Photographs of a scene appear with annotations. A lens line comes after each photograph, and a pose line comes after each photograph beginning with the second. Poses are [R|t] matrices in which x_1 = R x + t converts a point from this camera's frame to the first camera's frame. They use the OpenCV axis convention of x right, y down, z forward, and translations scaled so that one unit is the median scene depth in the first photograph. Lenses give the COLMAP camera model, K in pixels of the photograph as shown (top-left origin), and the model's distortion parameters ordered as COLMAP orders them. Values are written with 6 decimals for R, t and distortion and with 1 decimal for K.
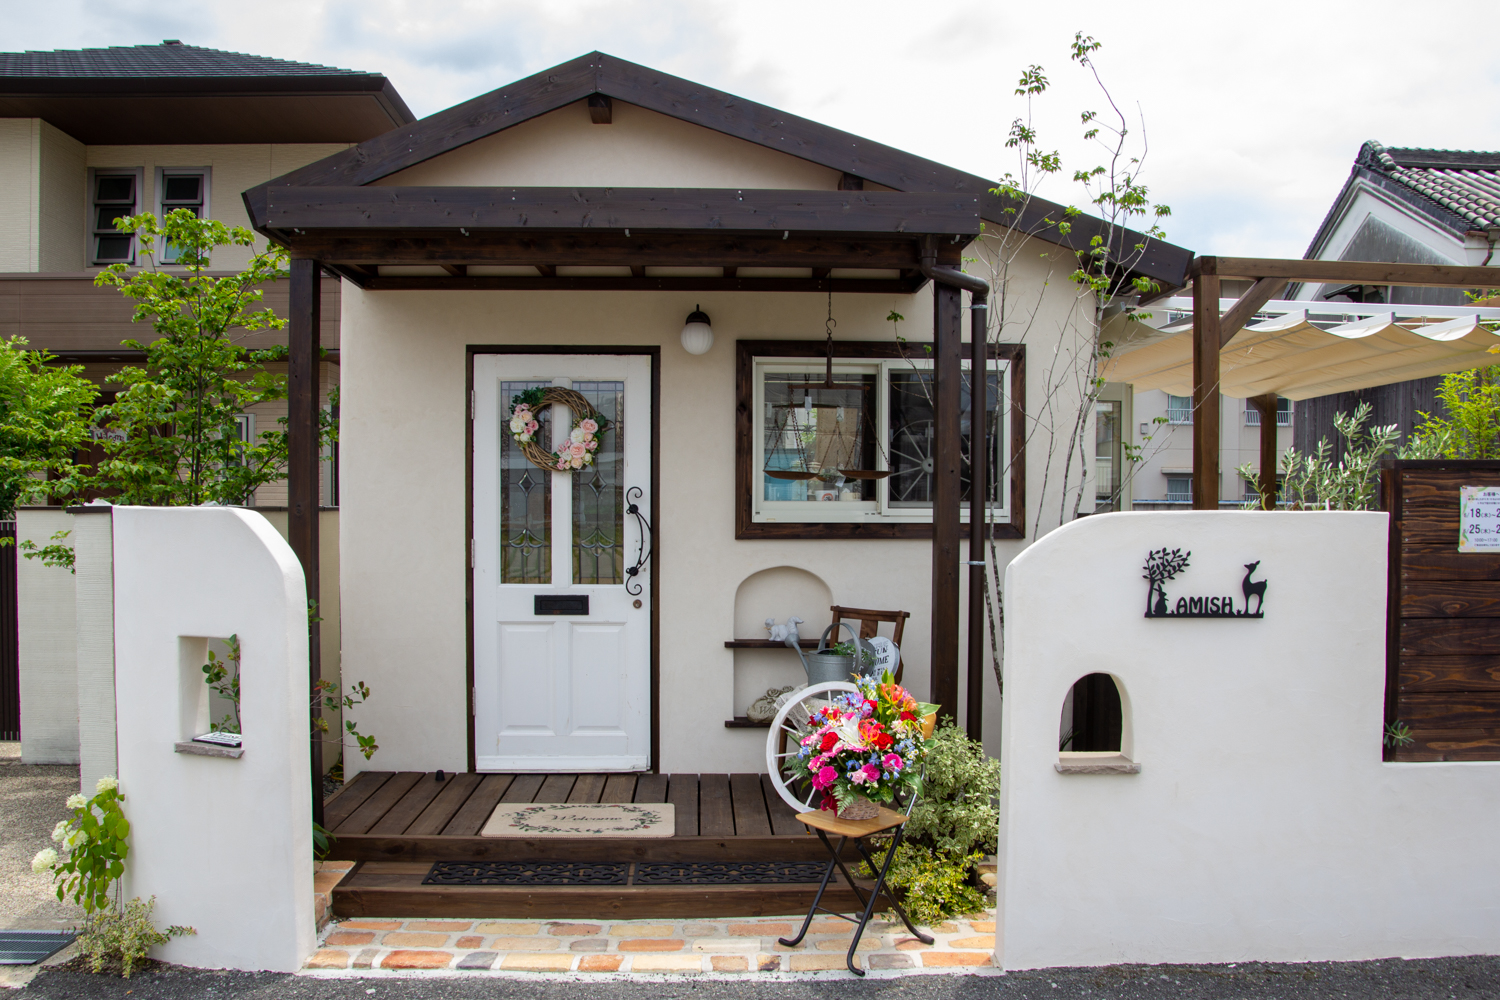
lens RADIAL K [[1112.7, 0, 752.3], [0, 1112.7, 514.7], [0, 0, 1]] dist [-0.127065, 0.063664]
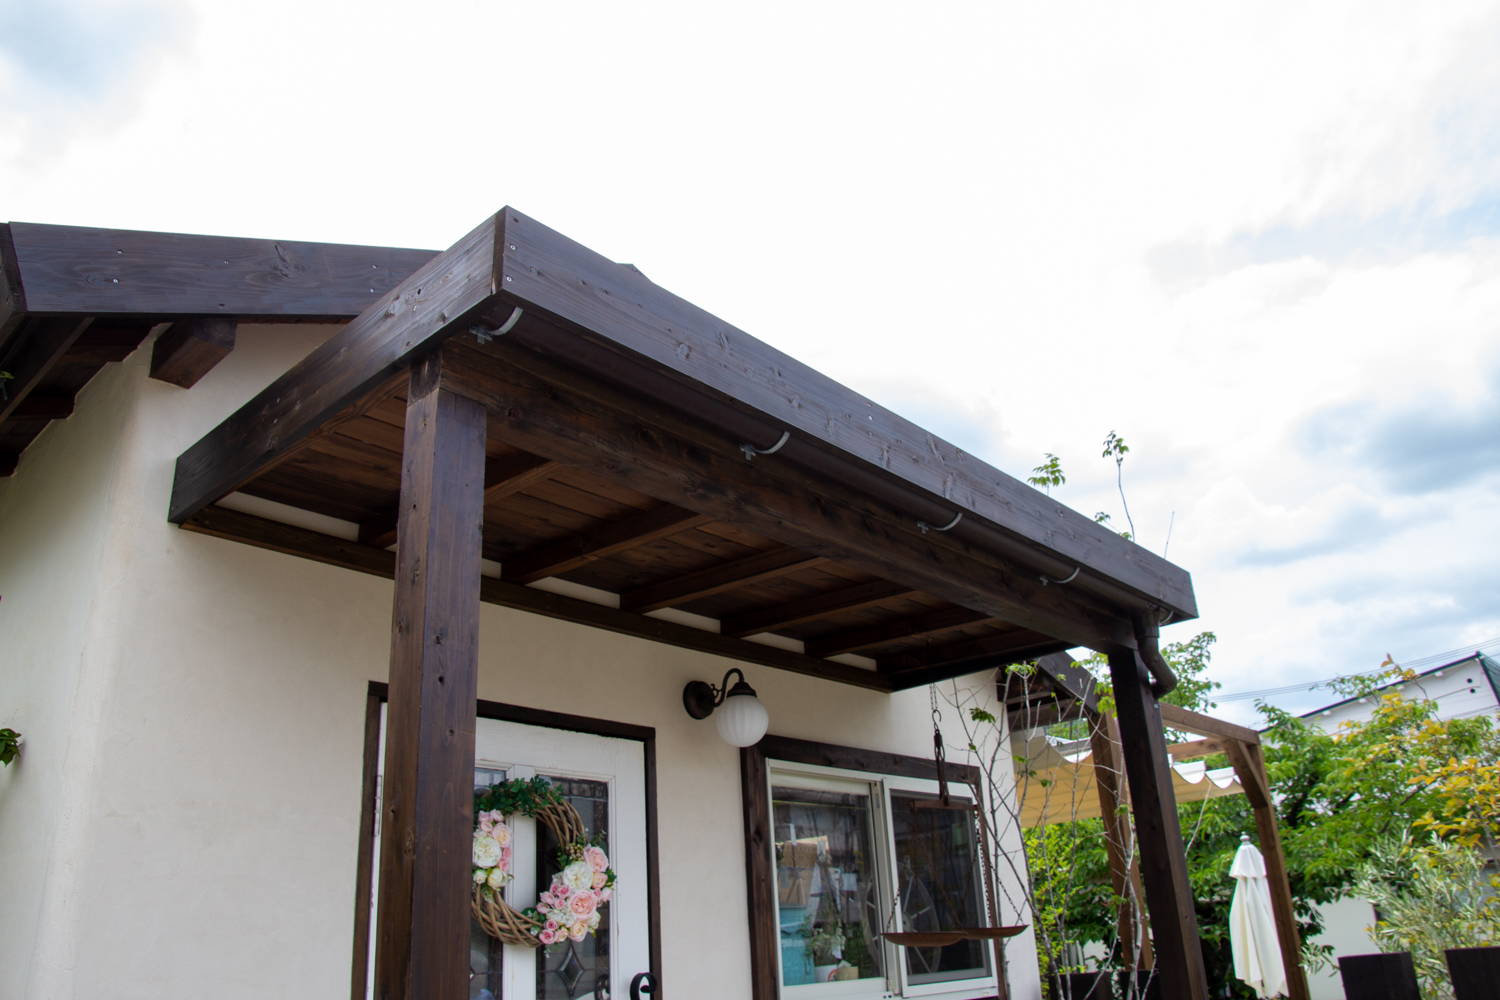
lens RADIAL K [[1113.8, 0, 750.3], [0, 1113.8, 522.2], [0, 0, 1]] dist [-0.099151, 0.001850]
pose [[0.700988, 0.226249, 0.676334, -0.718111], [0.062353, 0.925270, -0.374150, -0.037131], [-0.710442, 0.304446, 0.634495, 0.798440]]
